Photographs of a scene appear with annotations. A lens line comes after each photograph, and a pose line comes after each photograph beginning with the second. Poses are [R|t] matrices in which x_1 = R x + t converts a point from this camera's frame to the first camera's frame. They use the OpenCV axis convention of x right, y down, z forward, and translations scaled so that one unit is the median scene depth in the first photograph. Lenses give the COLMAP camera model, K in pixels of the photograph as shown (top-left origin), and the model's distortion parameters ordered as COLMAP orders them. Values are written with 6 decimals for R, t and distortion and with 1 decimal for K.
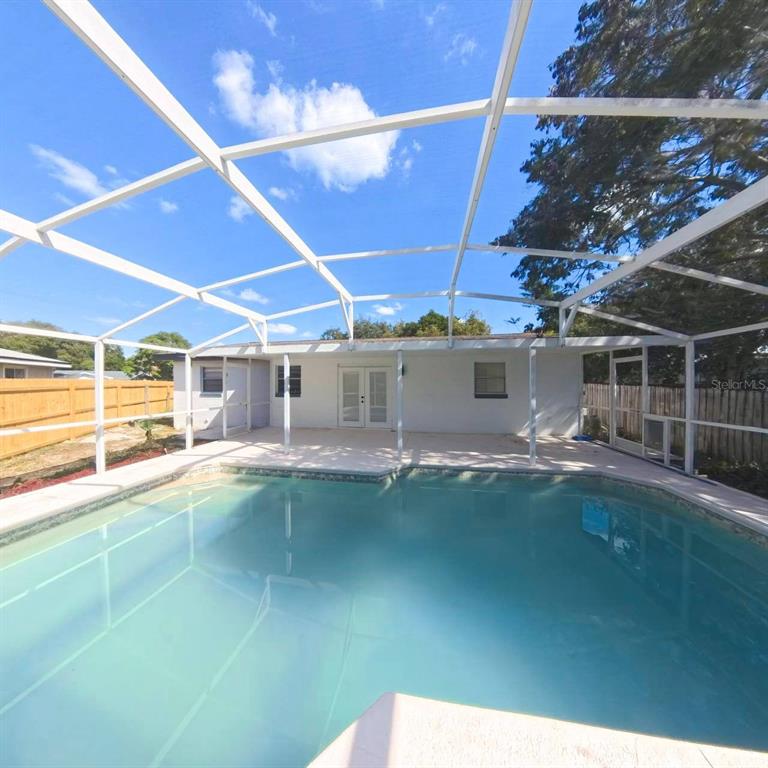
lens RADIAL K [[247.6, 0, 384.9], [0, 247.6, 383.9], [0, 0, 1]] dist [-0.019273, 0.000829]
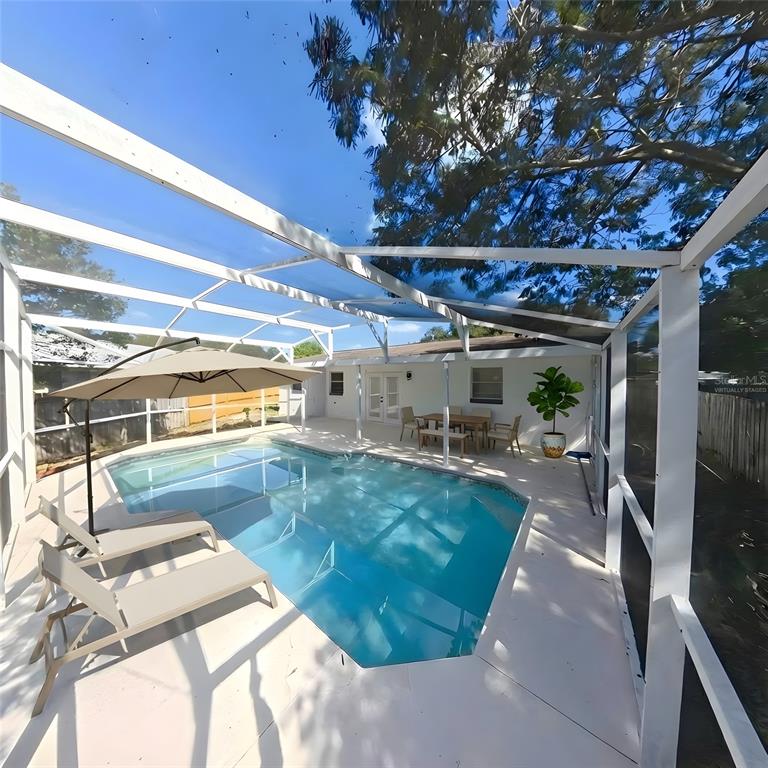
lens RADIAL K [[247.6, 0, 385.8], [0, 247.6, 384.4], [0, 0, 1]] dist [-0.019273, 0.000829]
pose [[0.884748, 0.010701, -0.465946, 0.888147], [-0.000922, 0.999775, 0.021210, -0.066516], [0.466068, -0.018336, 0.884559, -0.128364]]
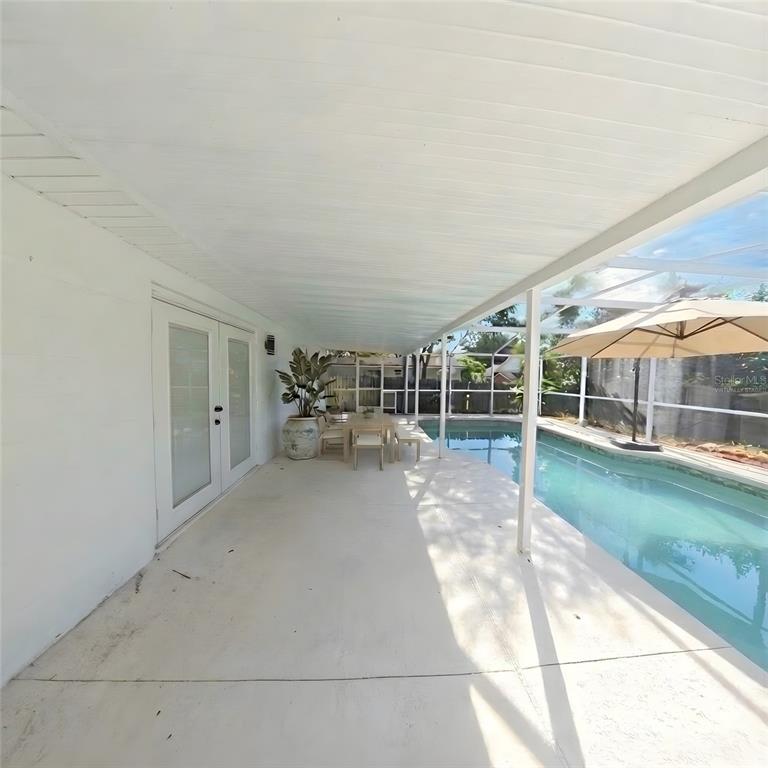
lens RADIAL K [[247.6, 0, 382.0], [0, 247.6, 384.1], [0, 0, 1]] dist [-0.019273, 0.000829]
pose [[-0.210828, -0.040928, 0.976666, -0.843434], [-0.013786, 0.999148, 0.038895, 0.006097], [-0.977426, -0.005264, -0.211213, 1.513544]]
